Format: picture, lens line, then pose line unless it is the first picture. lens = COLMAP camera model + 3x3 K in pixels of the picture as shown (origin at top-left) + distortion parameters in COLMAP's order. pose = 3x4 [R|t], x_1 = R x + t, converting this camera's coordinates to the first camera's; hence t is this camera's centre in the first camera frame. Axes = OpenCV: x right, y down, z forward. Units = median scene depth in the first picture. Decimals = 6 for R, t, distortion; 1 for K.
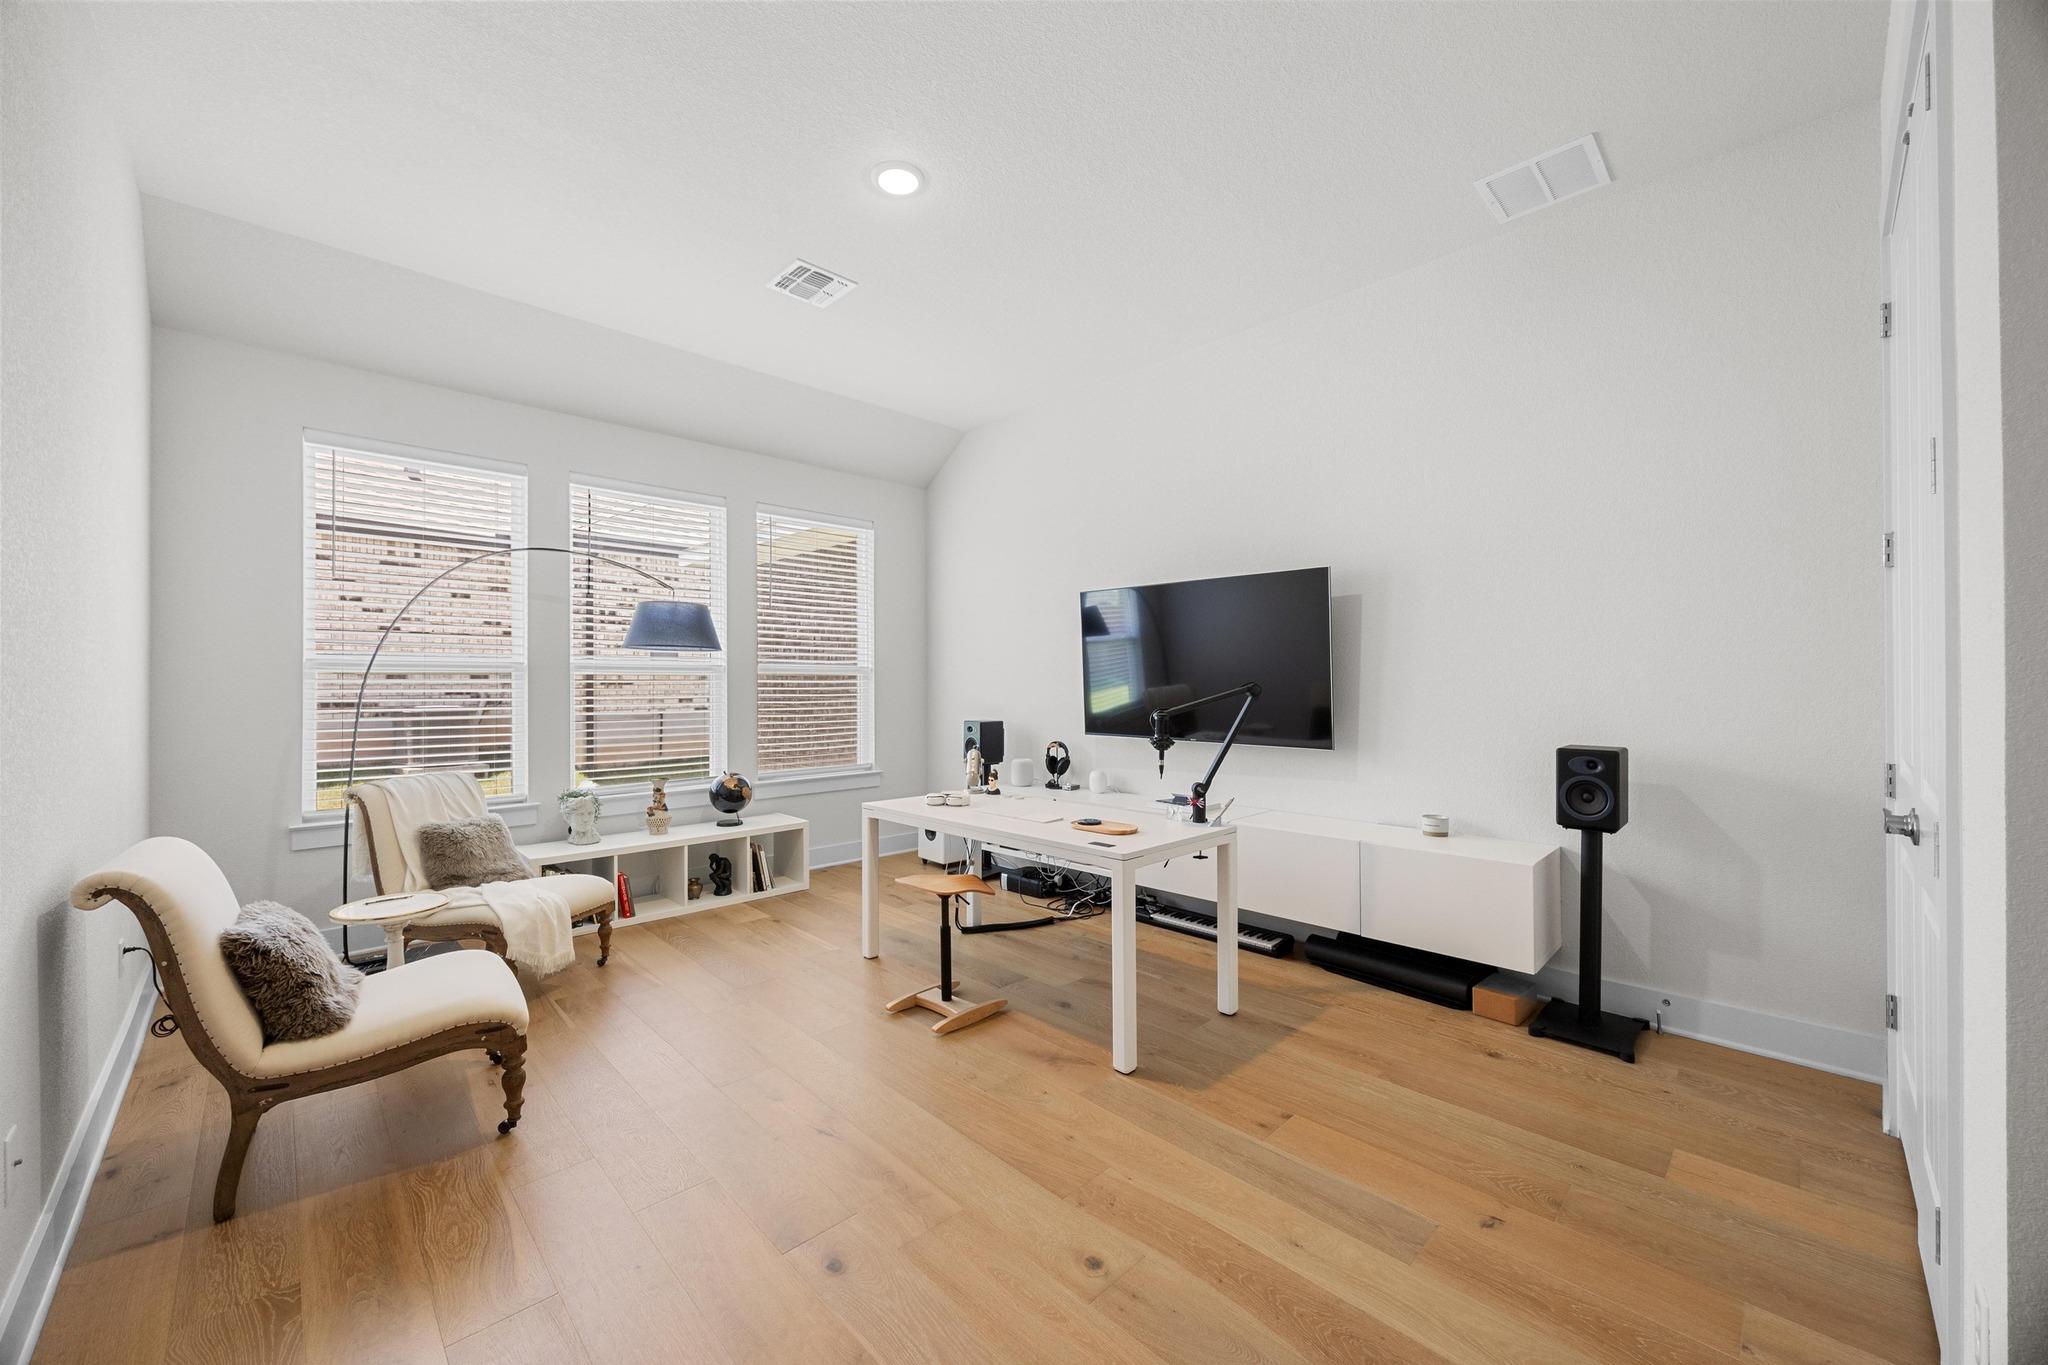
lens RADIAL K [[774.9, 0, 1018.0], [0, 774.9, 685.2], [0, 0, 1]] dist [-0.003592, 0.000956]
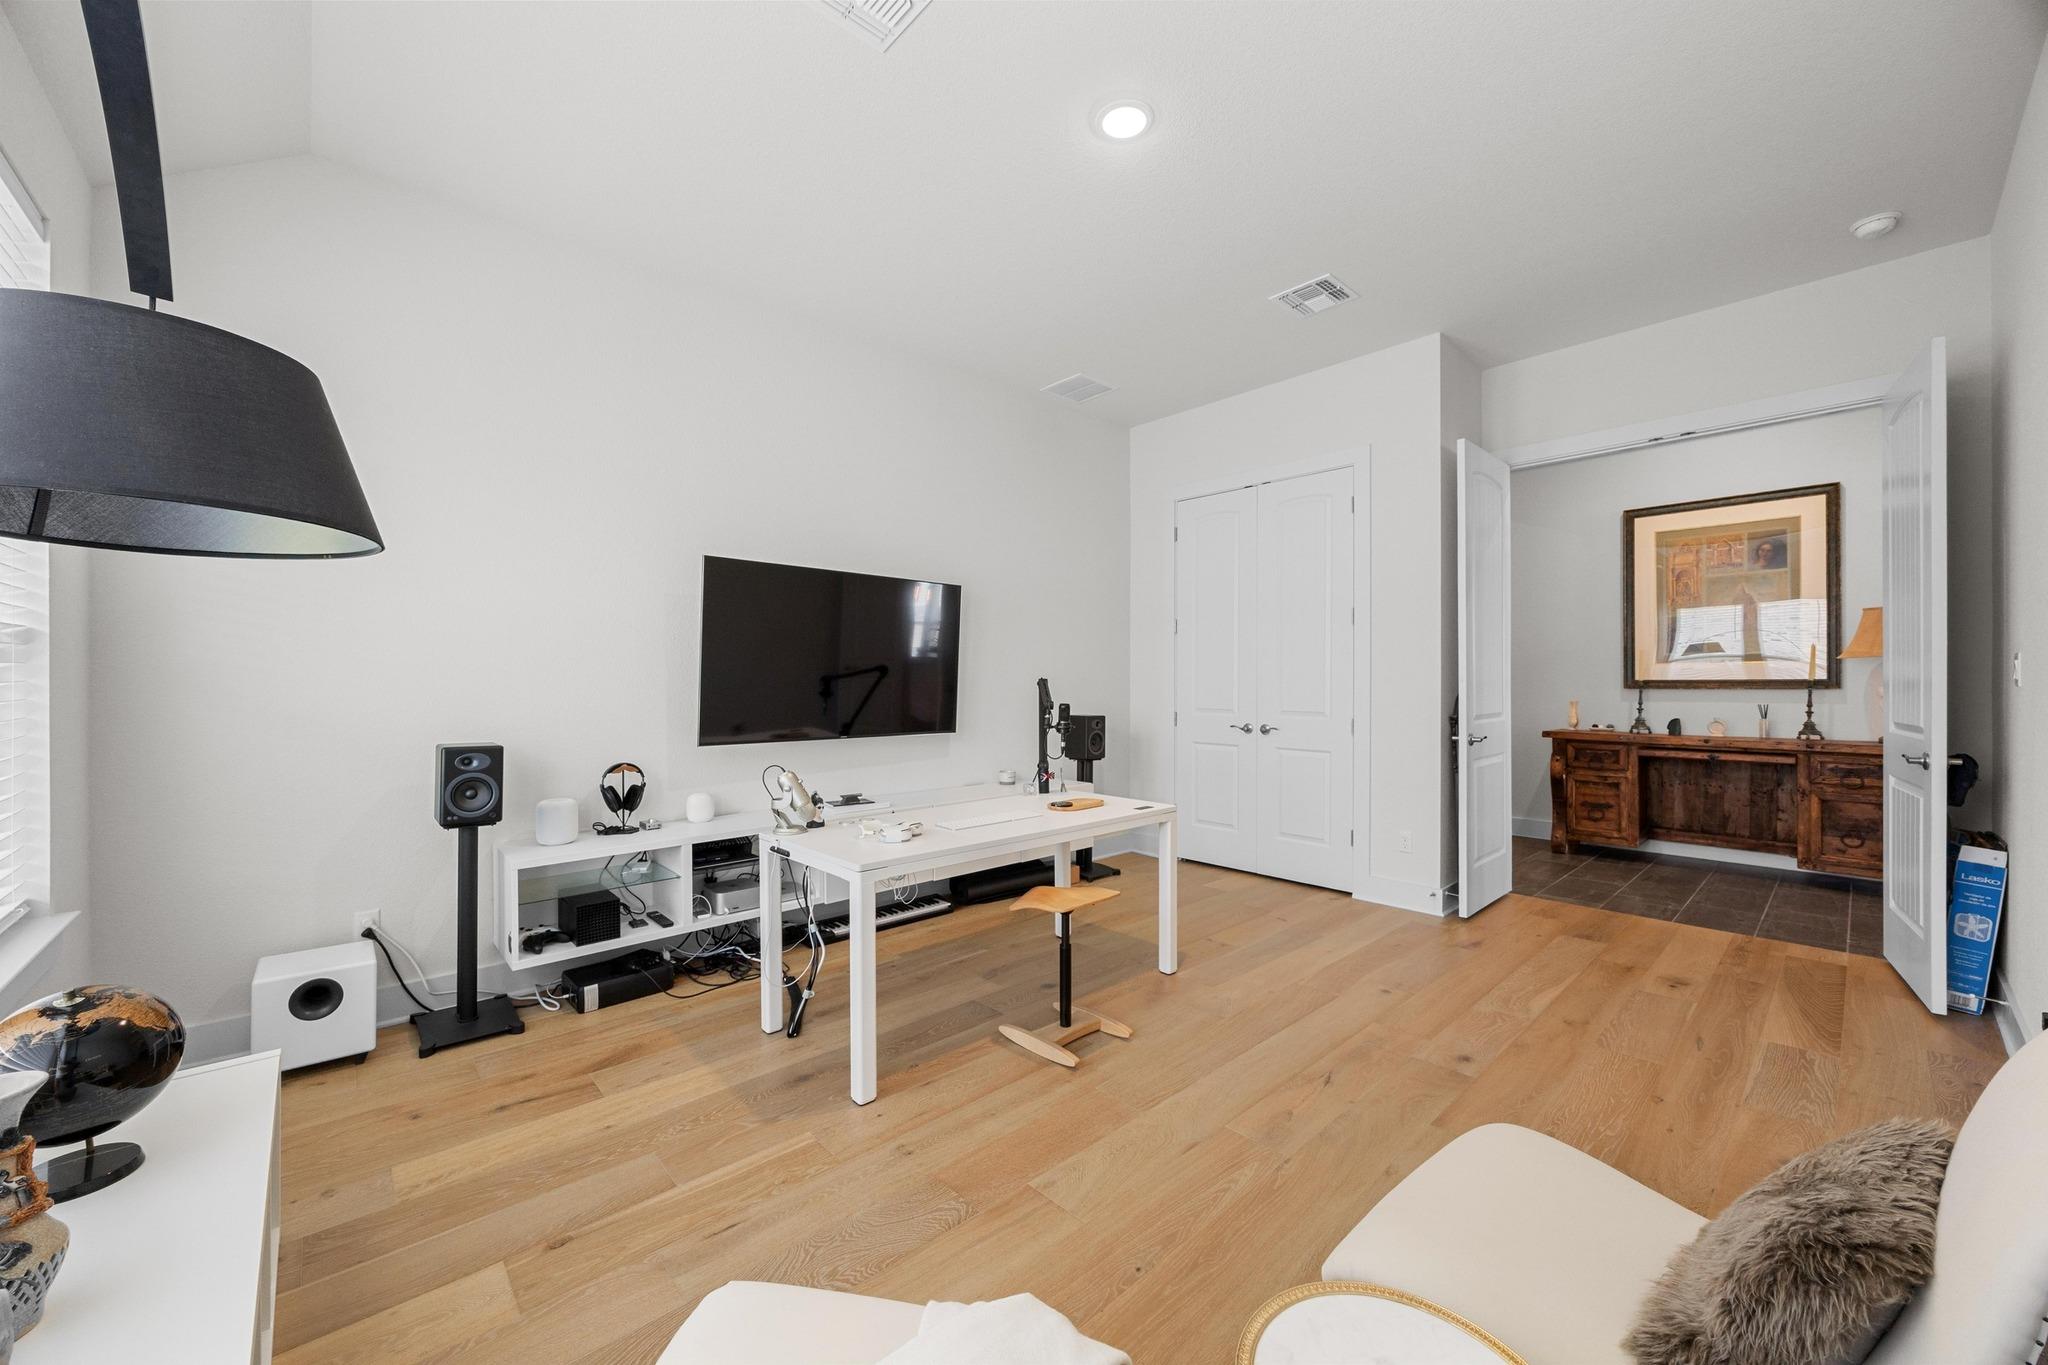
lens RADIAL K [[774.9, 0, 1018.1], [0, 774.9, 678.1], [0, 0, 1]] dist [-0.003592, 0.000956]
pose [[0.027321, 0.006144, 0.999608, -0.668452], [0.000308, 0.999981, -0.006155, 0.001523], [-0.999627, 0.000476, 0.027318, 0.683094]]
